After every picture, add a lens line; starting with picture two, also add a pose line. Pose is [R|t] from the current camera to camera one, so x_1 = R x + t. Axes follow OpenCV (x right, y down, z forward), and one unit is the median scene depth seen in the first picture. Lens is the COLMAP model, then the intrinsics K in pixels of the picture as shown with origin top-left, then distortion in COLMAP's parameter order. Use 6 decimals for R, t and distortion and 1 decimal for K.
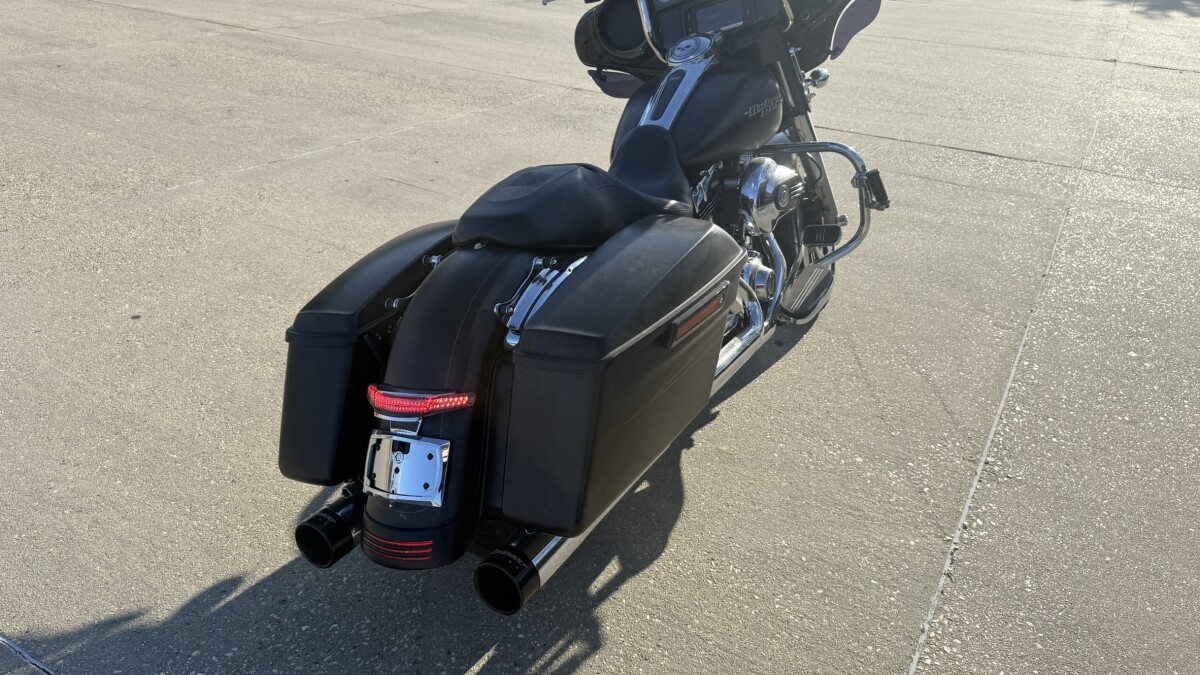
lens RADIAL K [[843.1, 0, 606.6], [0, 843.1, 340.2], [0, 0, 1]] dist [0.064321, -0.085886]
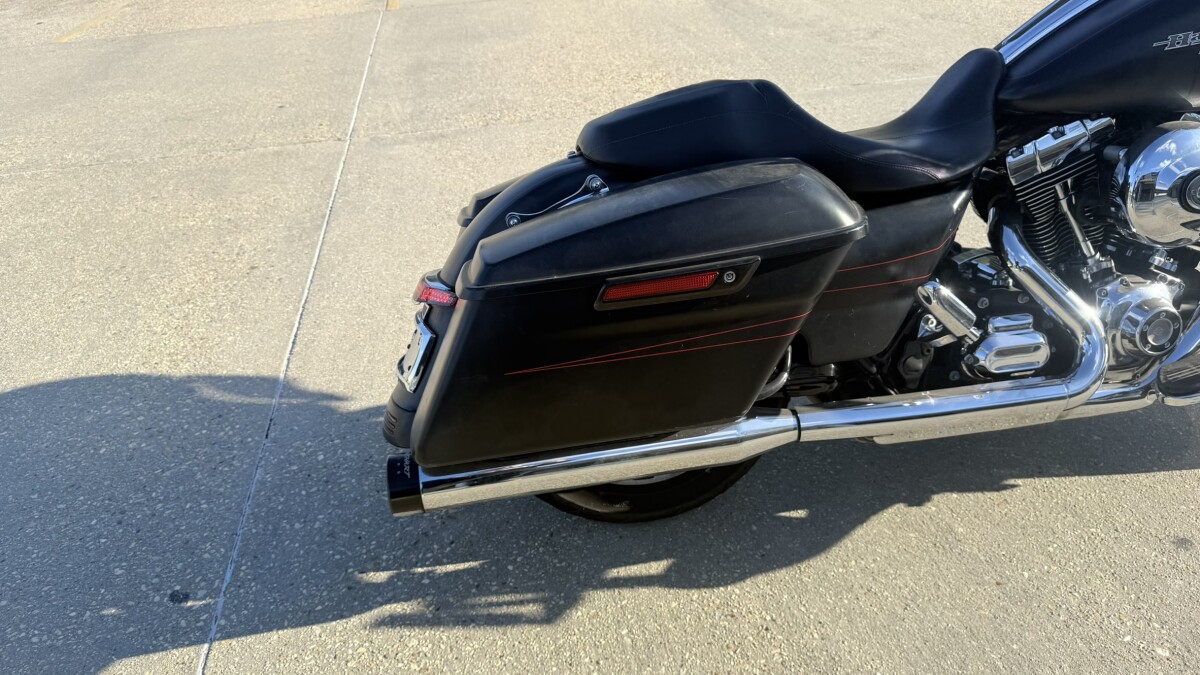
lens RADIAL K [[845.5, 0, 592.6], [0, 845.5, 339.0], [0, 0, 1]] dist [0.089090, -0.138927]
pose [[0.618182, 0.311766, -0.721563, 0.185735], [-0.263339, 0.947072, 0.183593, -0.031305], [0.740610, 0.076522, 0.667563, 0.134514]]
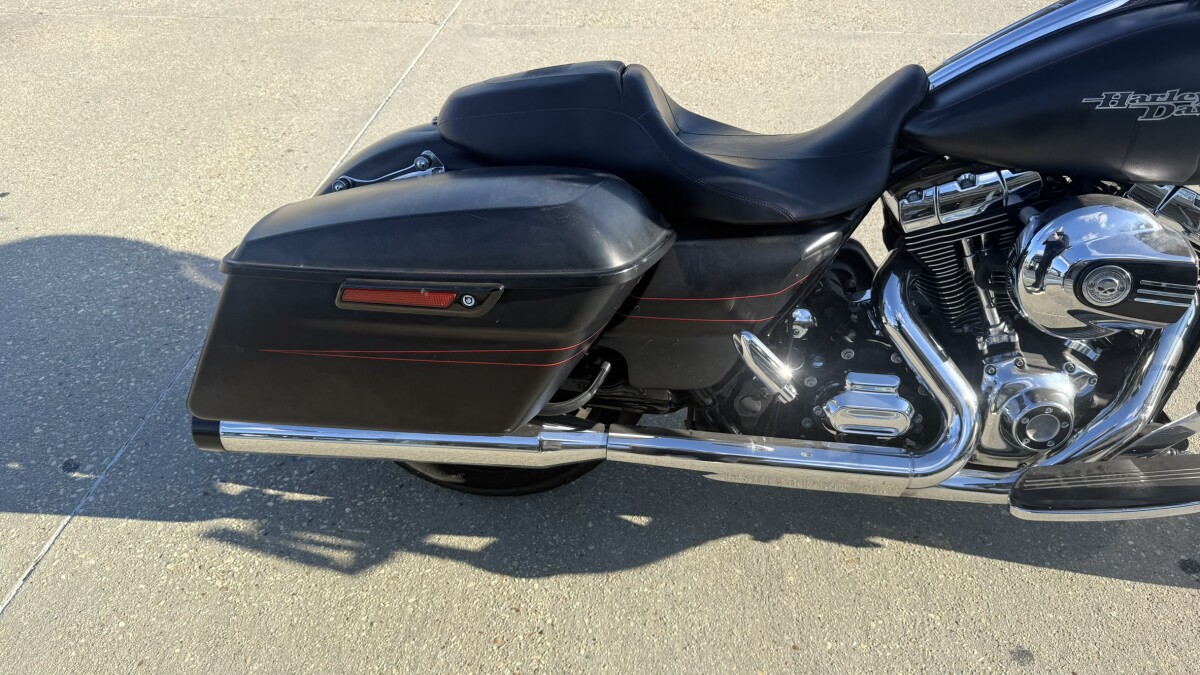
lens RADIAL K [[843.1, 0, 606.6], [0, 843.1, 340.2], [0, 0, 1]] dist [0.064321, -0.085886]
pose [[0.405324, 0.507716, -0.760222, 0.221138], [-0.380210, 0.849883, 0.364882, -0.097278], [0.831356, 0.141149, 0.537517, 0.226573]]
